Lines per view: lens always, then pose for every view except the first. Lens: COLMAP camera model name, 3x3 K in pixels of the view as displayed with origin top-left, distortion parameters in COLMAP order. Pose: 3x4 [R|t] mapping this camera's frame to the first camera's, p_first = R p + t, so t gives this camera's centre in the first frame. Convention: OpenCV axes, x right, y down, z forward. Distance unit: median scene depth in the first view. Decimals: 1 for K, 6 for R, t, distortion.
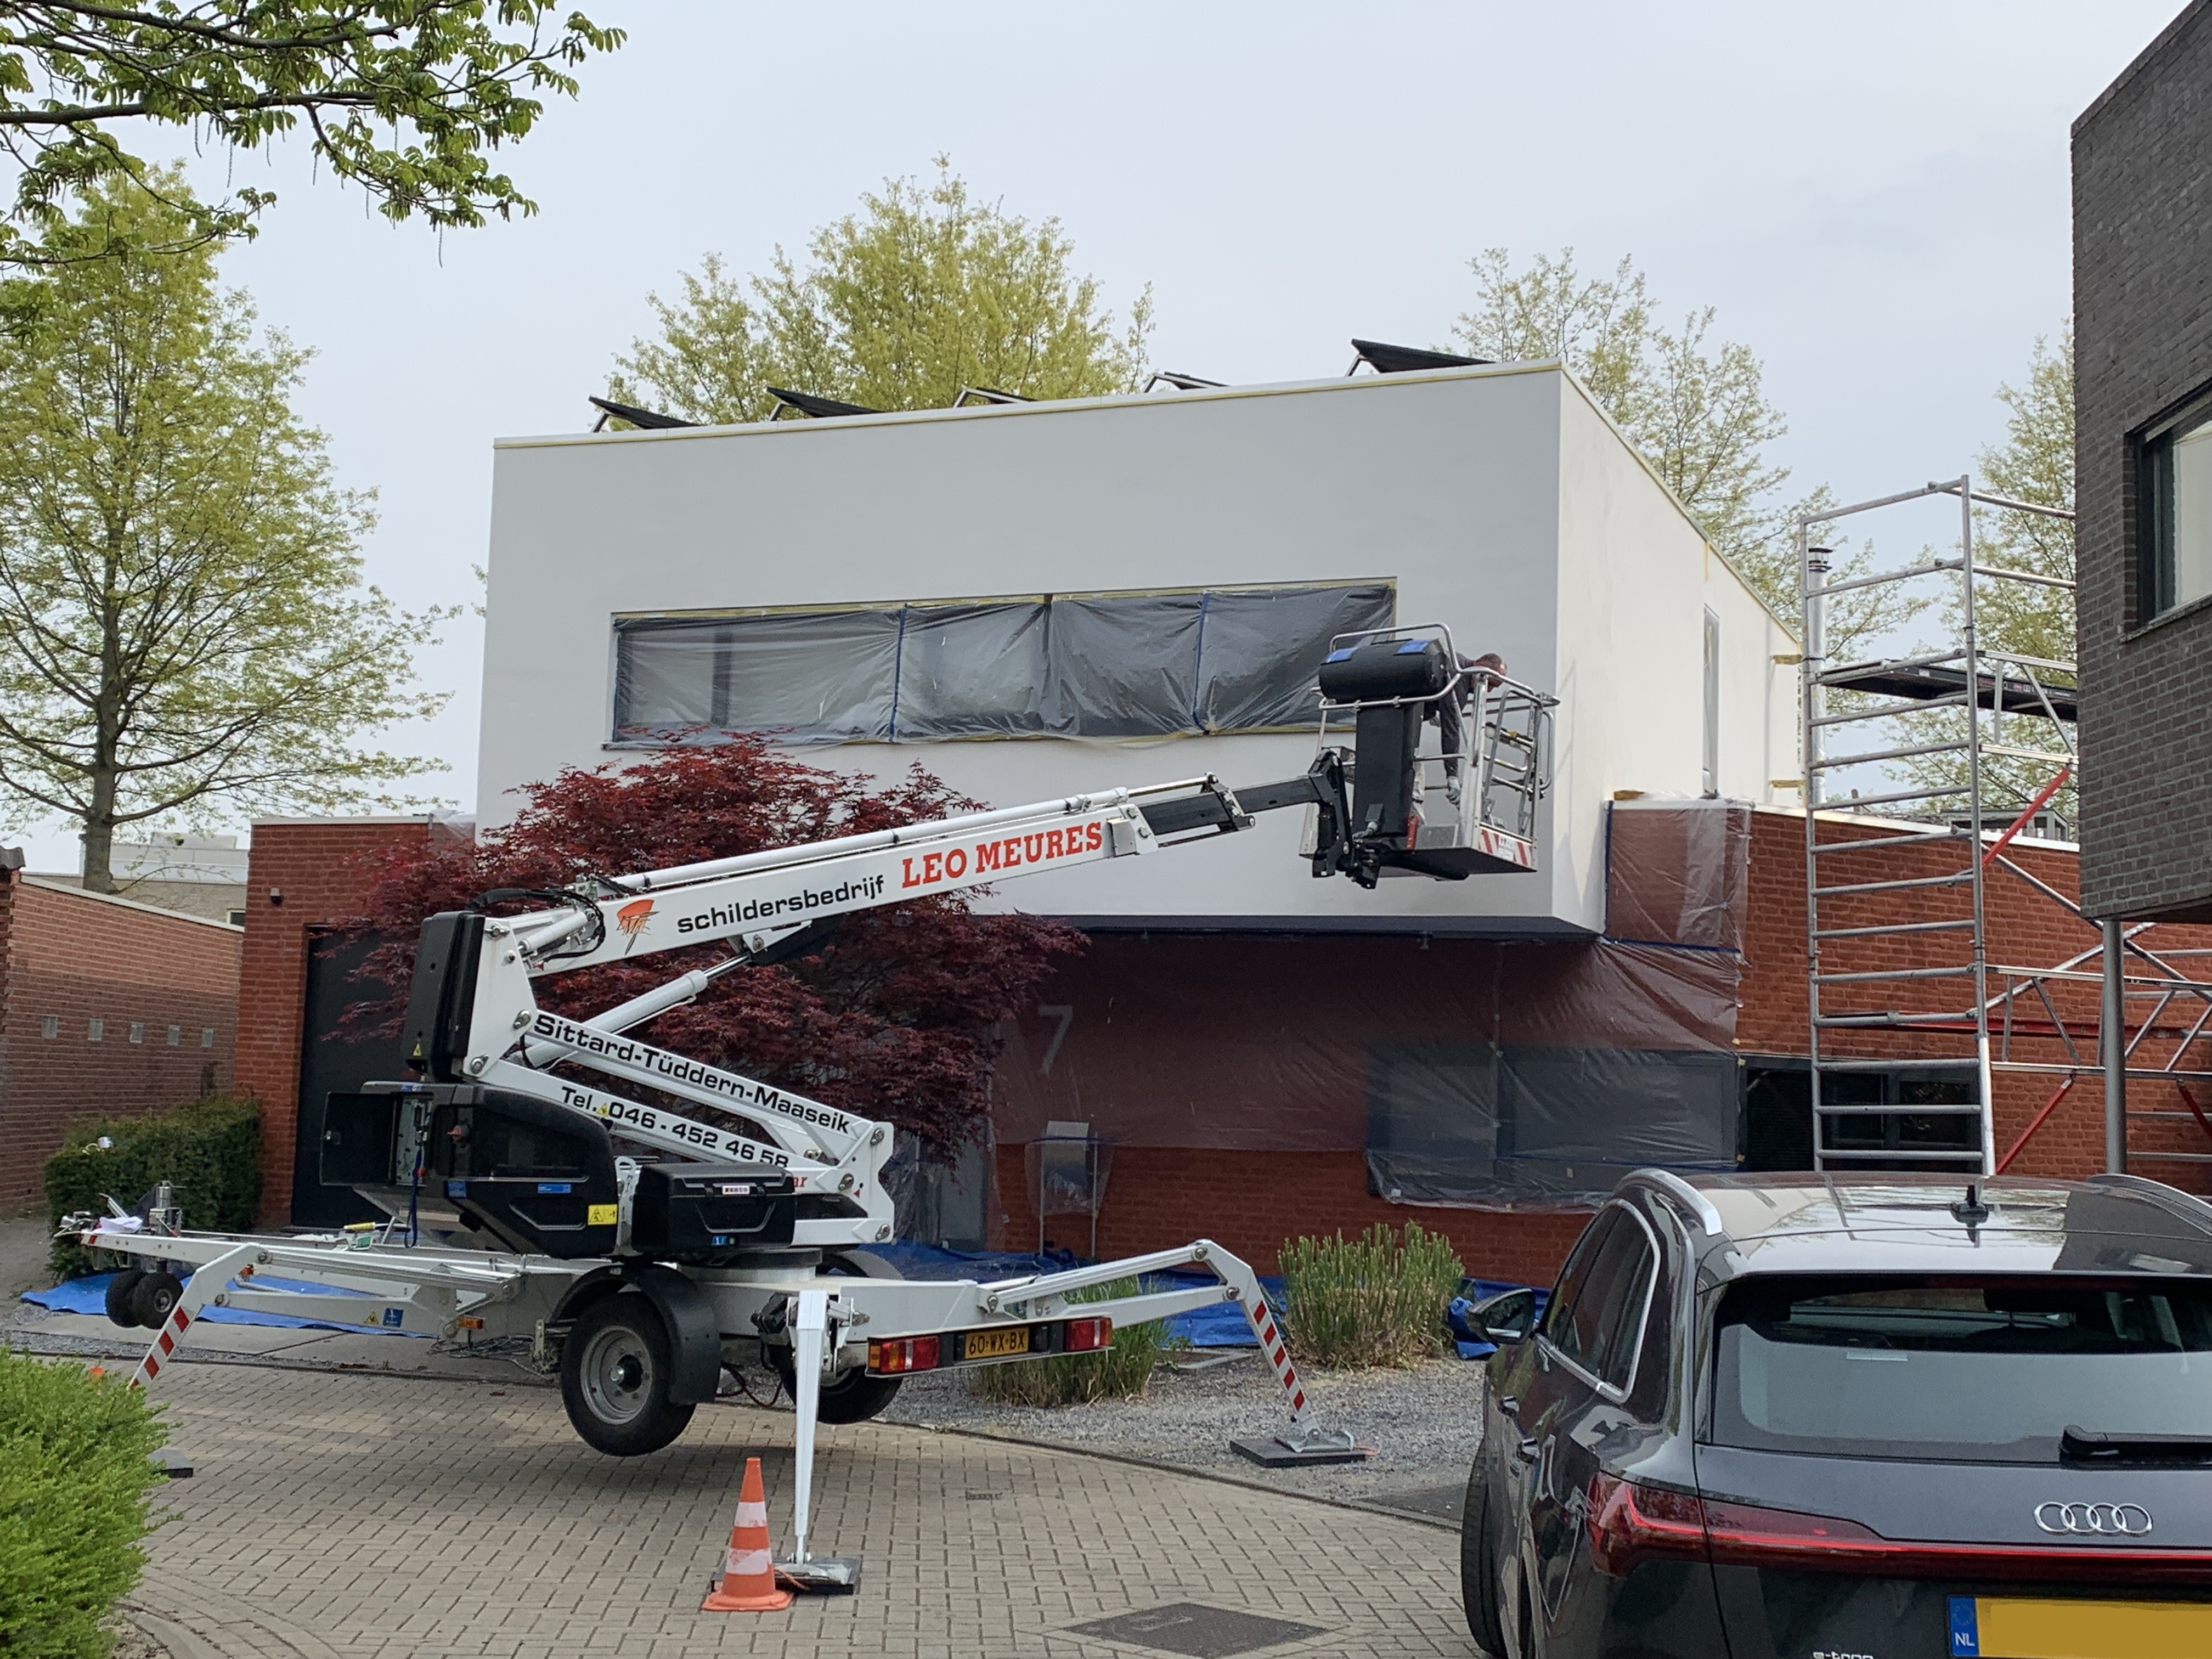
lens RADIAL K [[2645.7, 0, 1103.0], [0, 2645.7, 865.5], [0, 0, 1]] dist [0.129896, -0.662660]
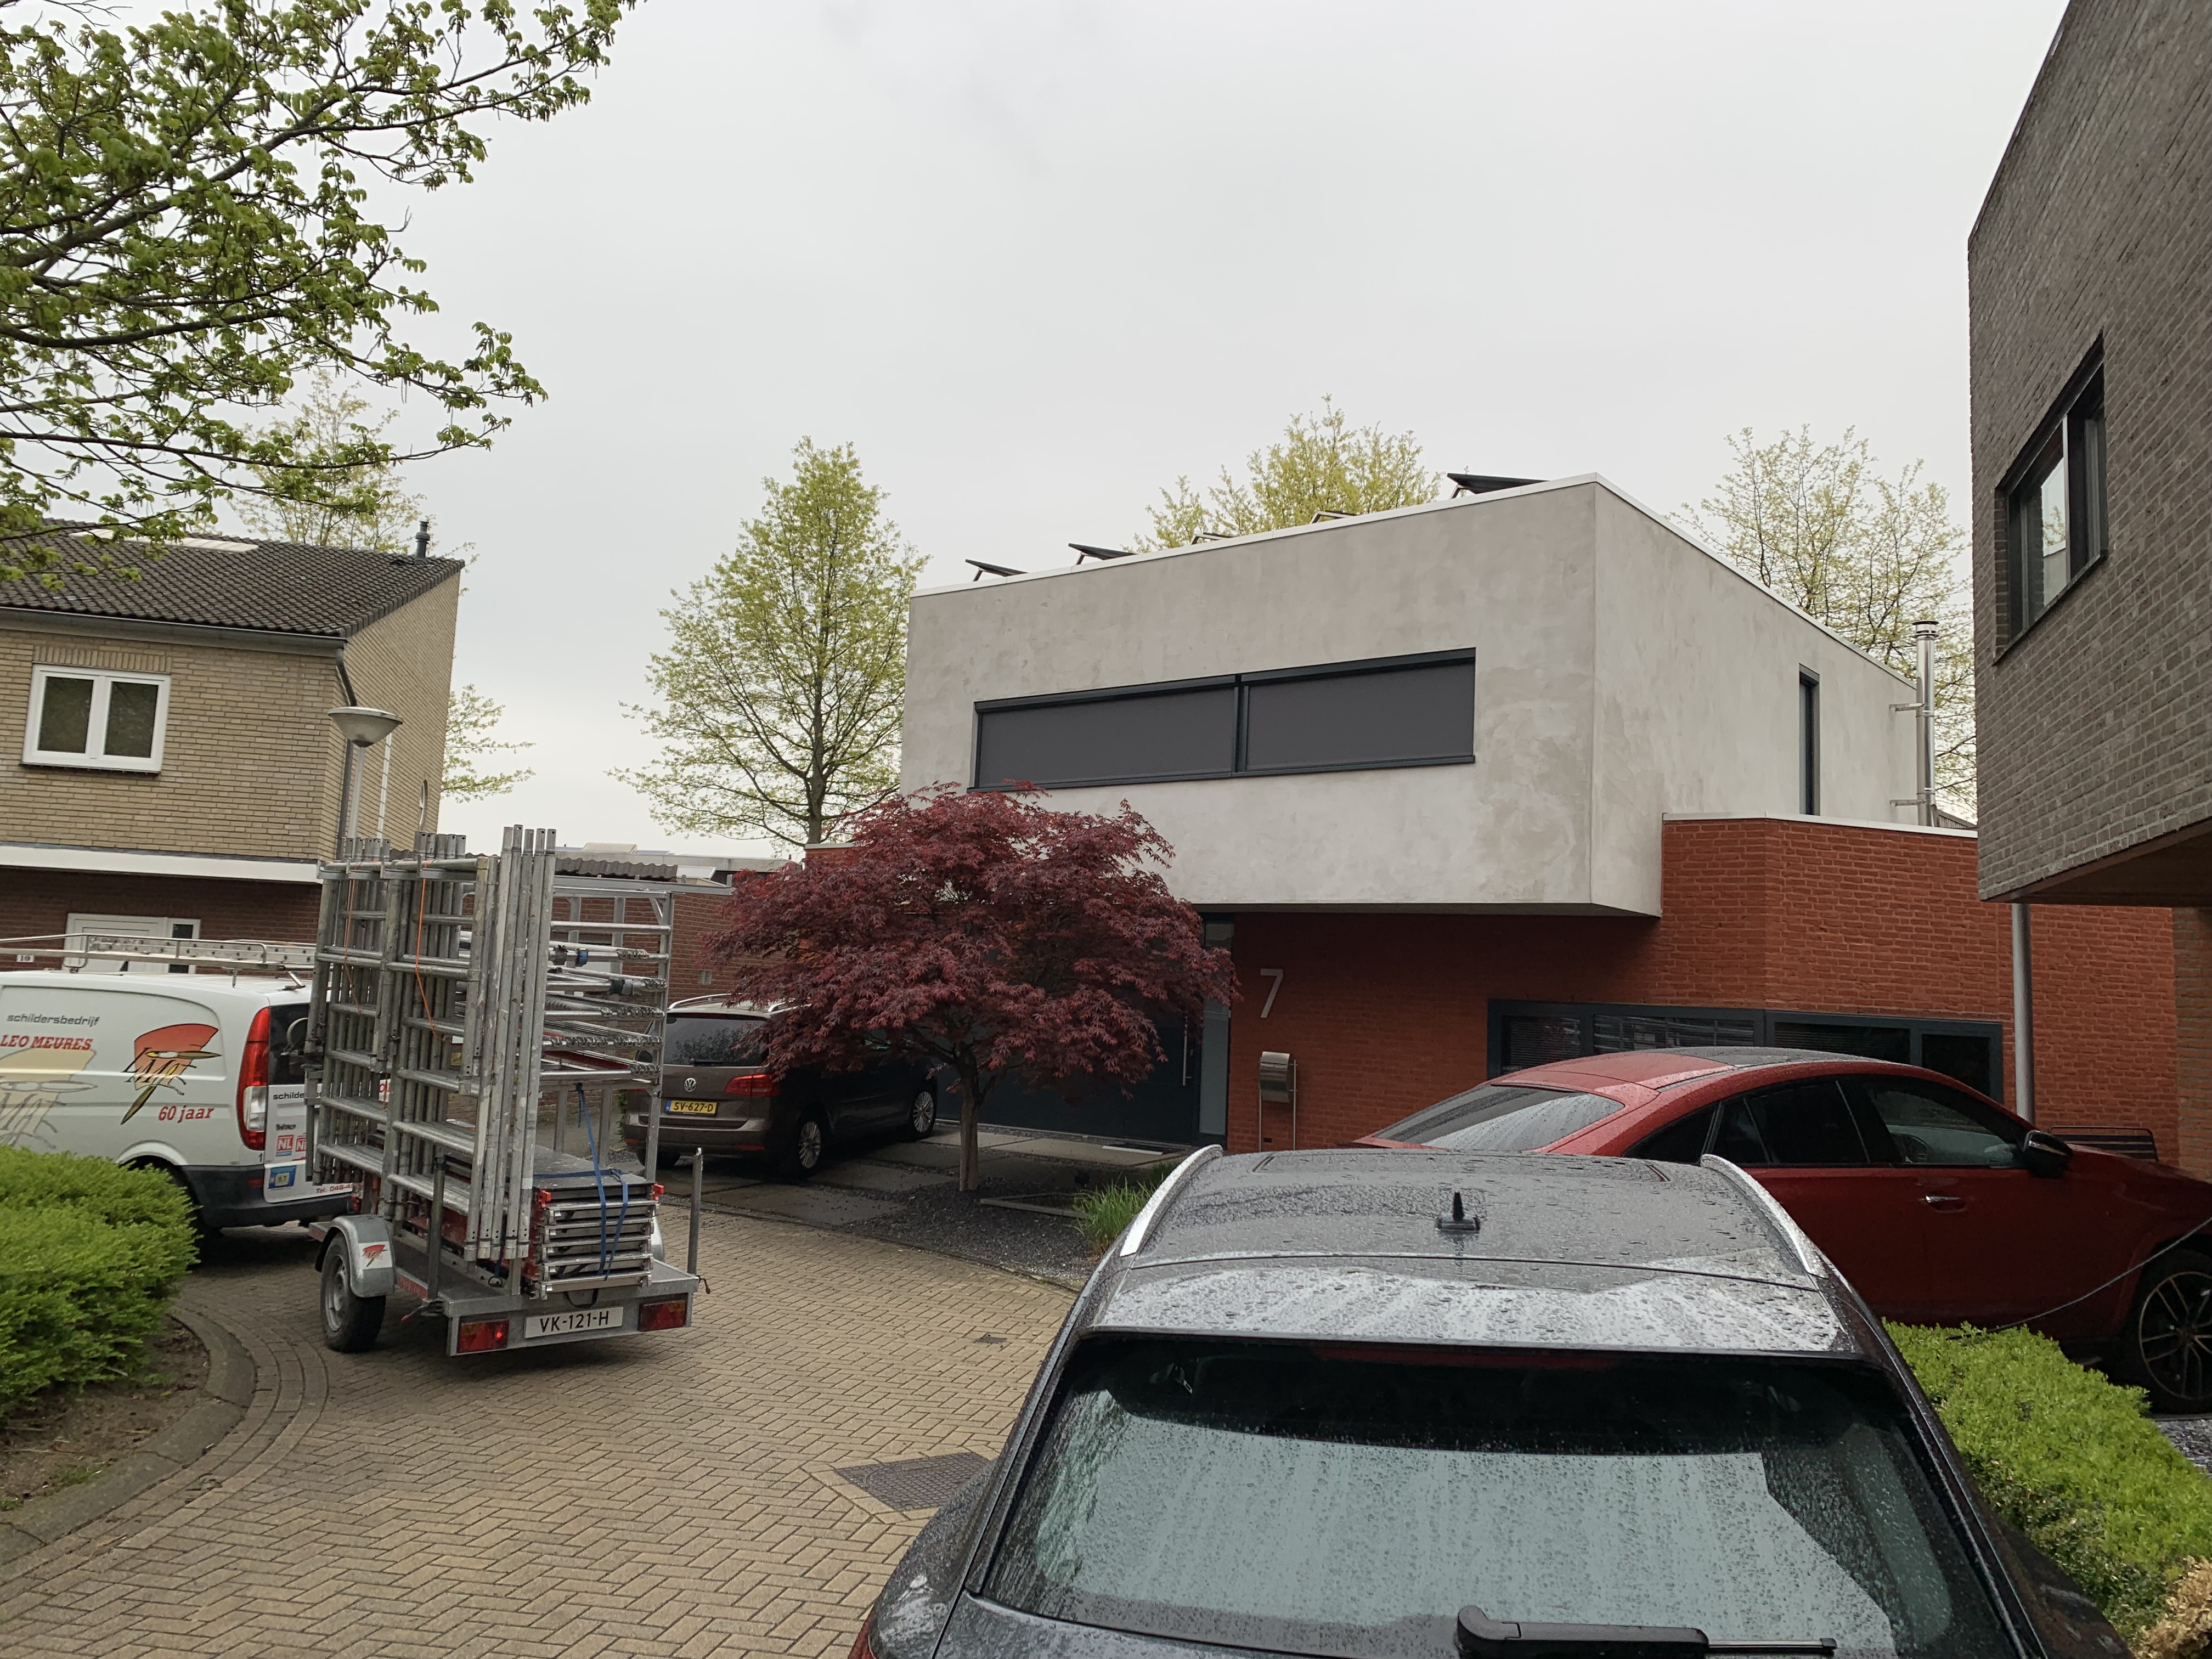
lens RADIAL K [[1645.7, 0, 1104.9], [0, 1645.7, 867.6], [0, 0, 1]] dist [0.004857, -0.131111]
pose [[0.948163, -0.011050, -0.317592, 0.113190], [0.008935, 0.999927, -0.008117, 0.003498], [0.317659, 0.004859, 0.948193, 0.093374]]
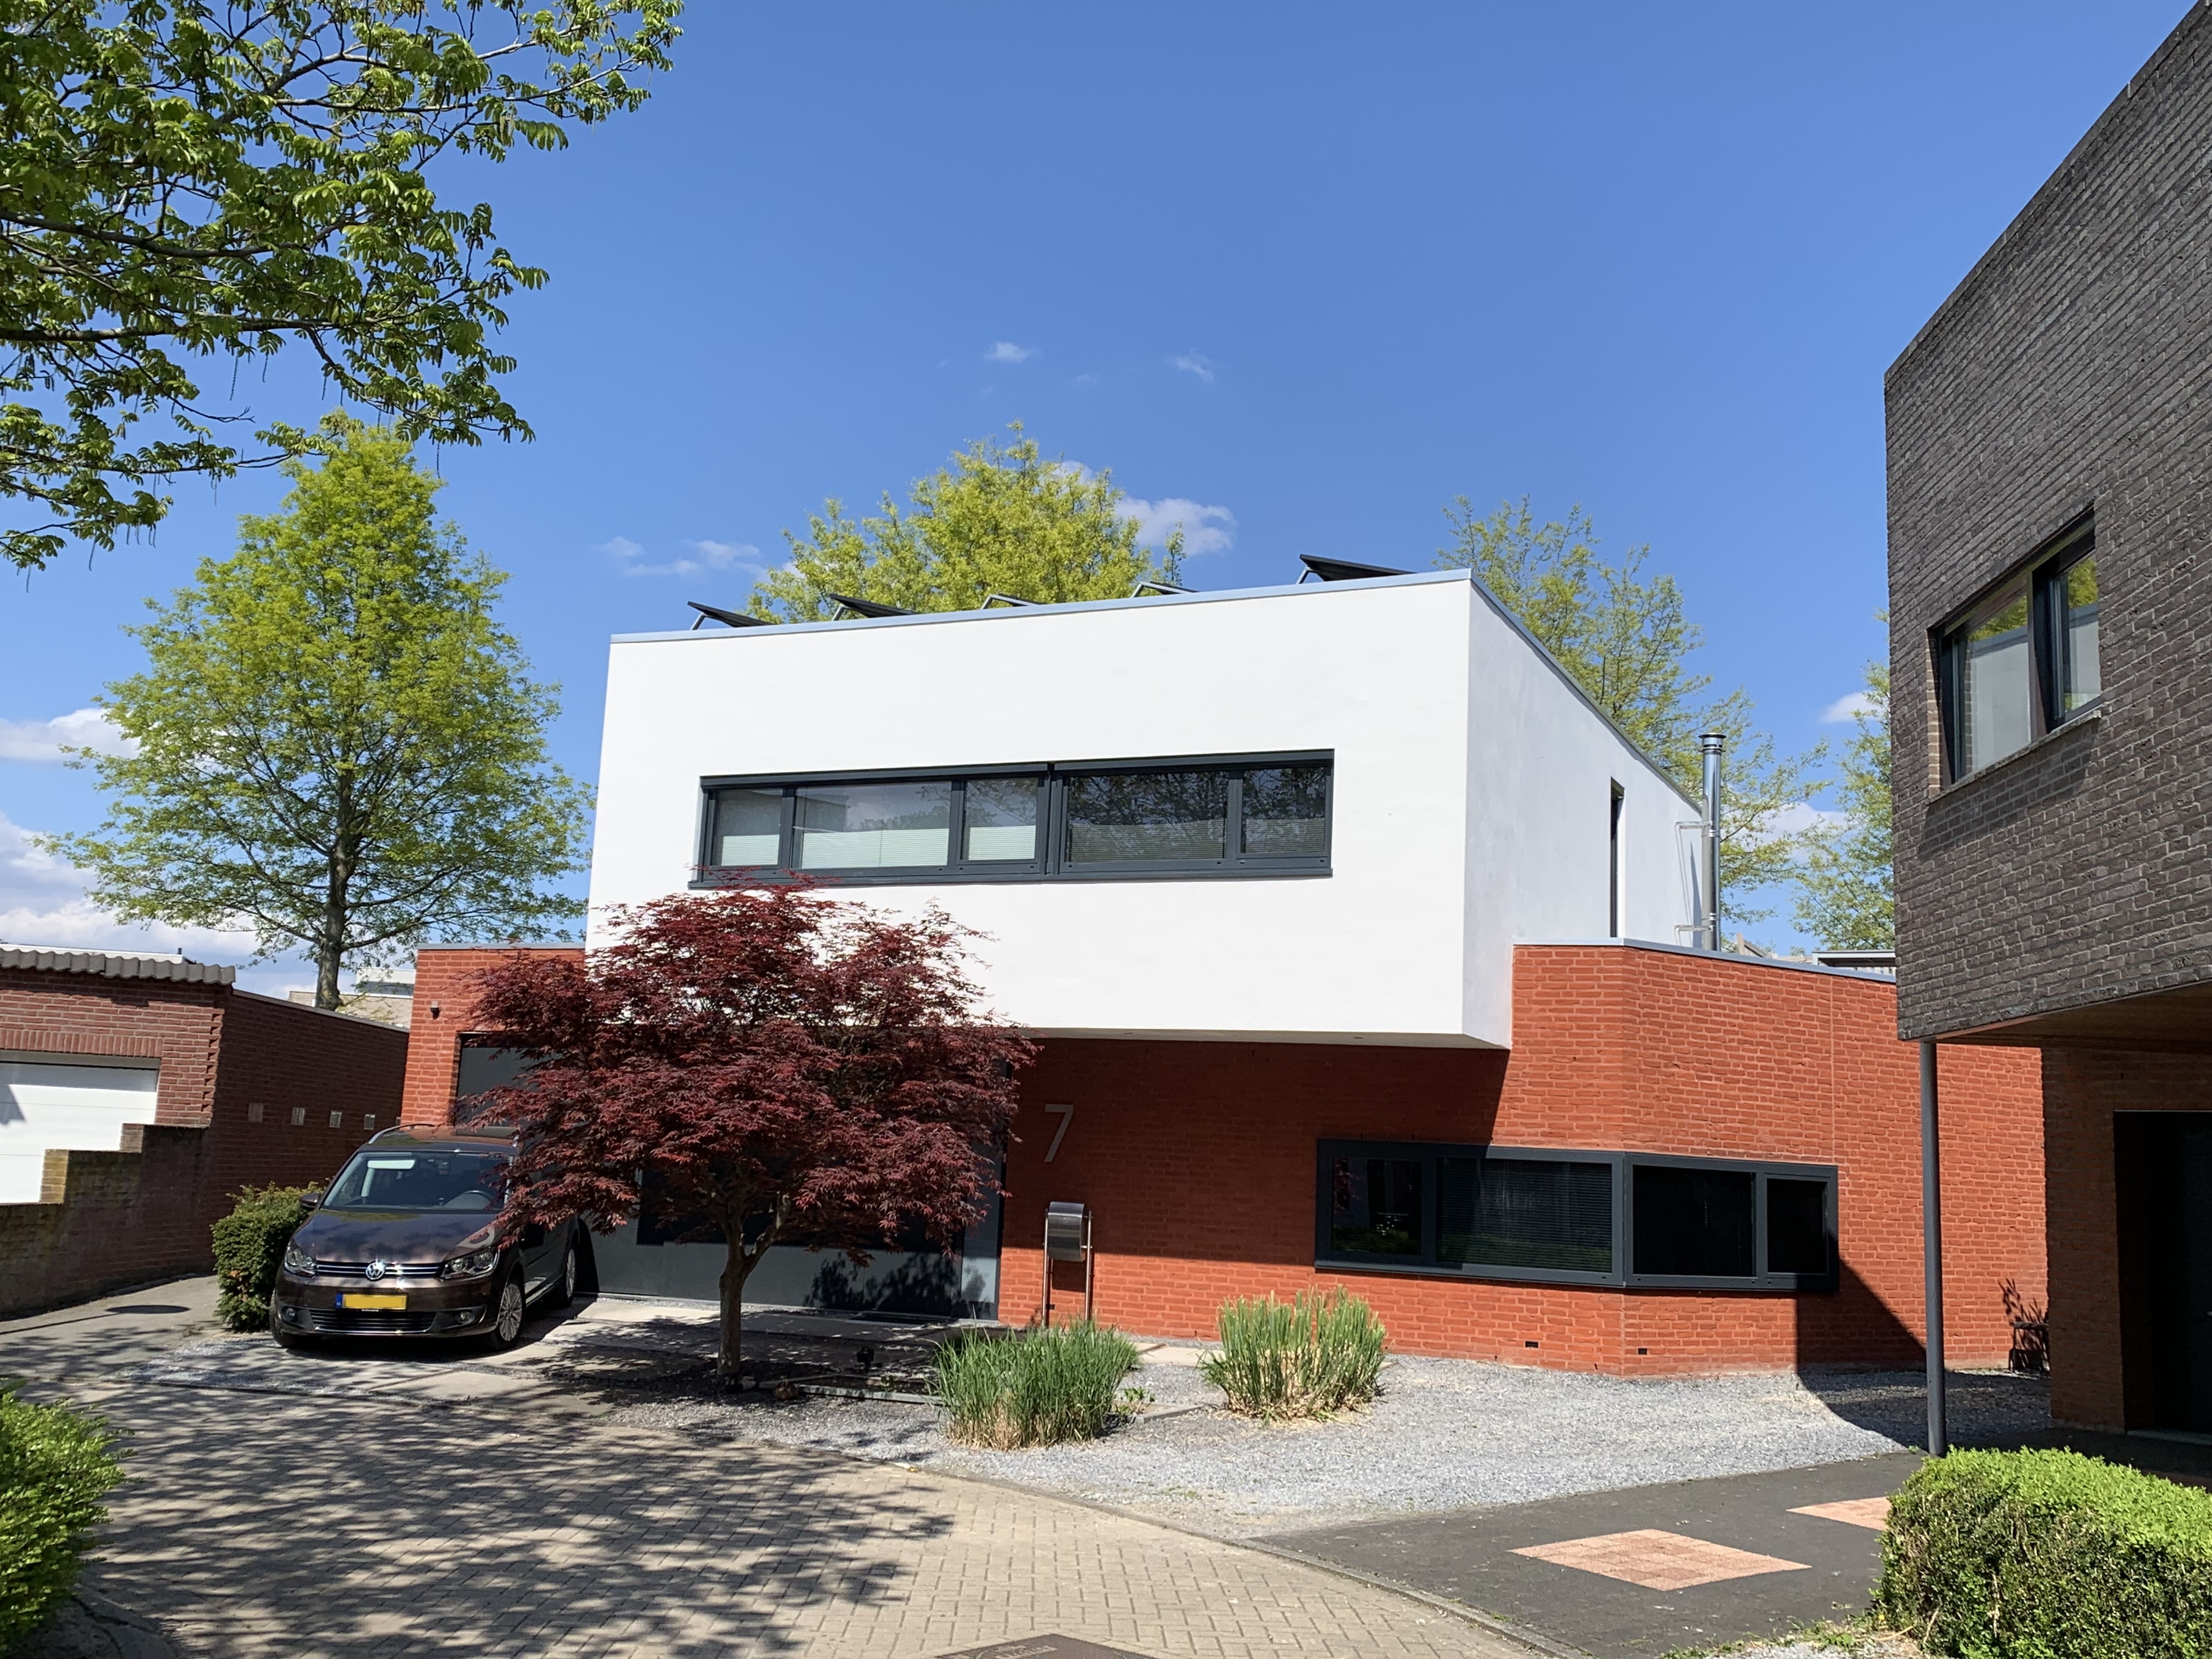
lens RADIAL K [[2115.5, 0, 1106.0], [0, 2115.5, 829.5], [0, 0, 1]] dist [0.151393, -0.584031]
pose [[0.998962, 0.006921, -0.045020, 0.029636], [-0.010436, 0.996875, -0.078303, 0.002420], [0.044337, 0.078692, 0.995913, 0.019158]]
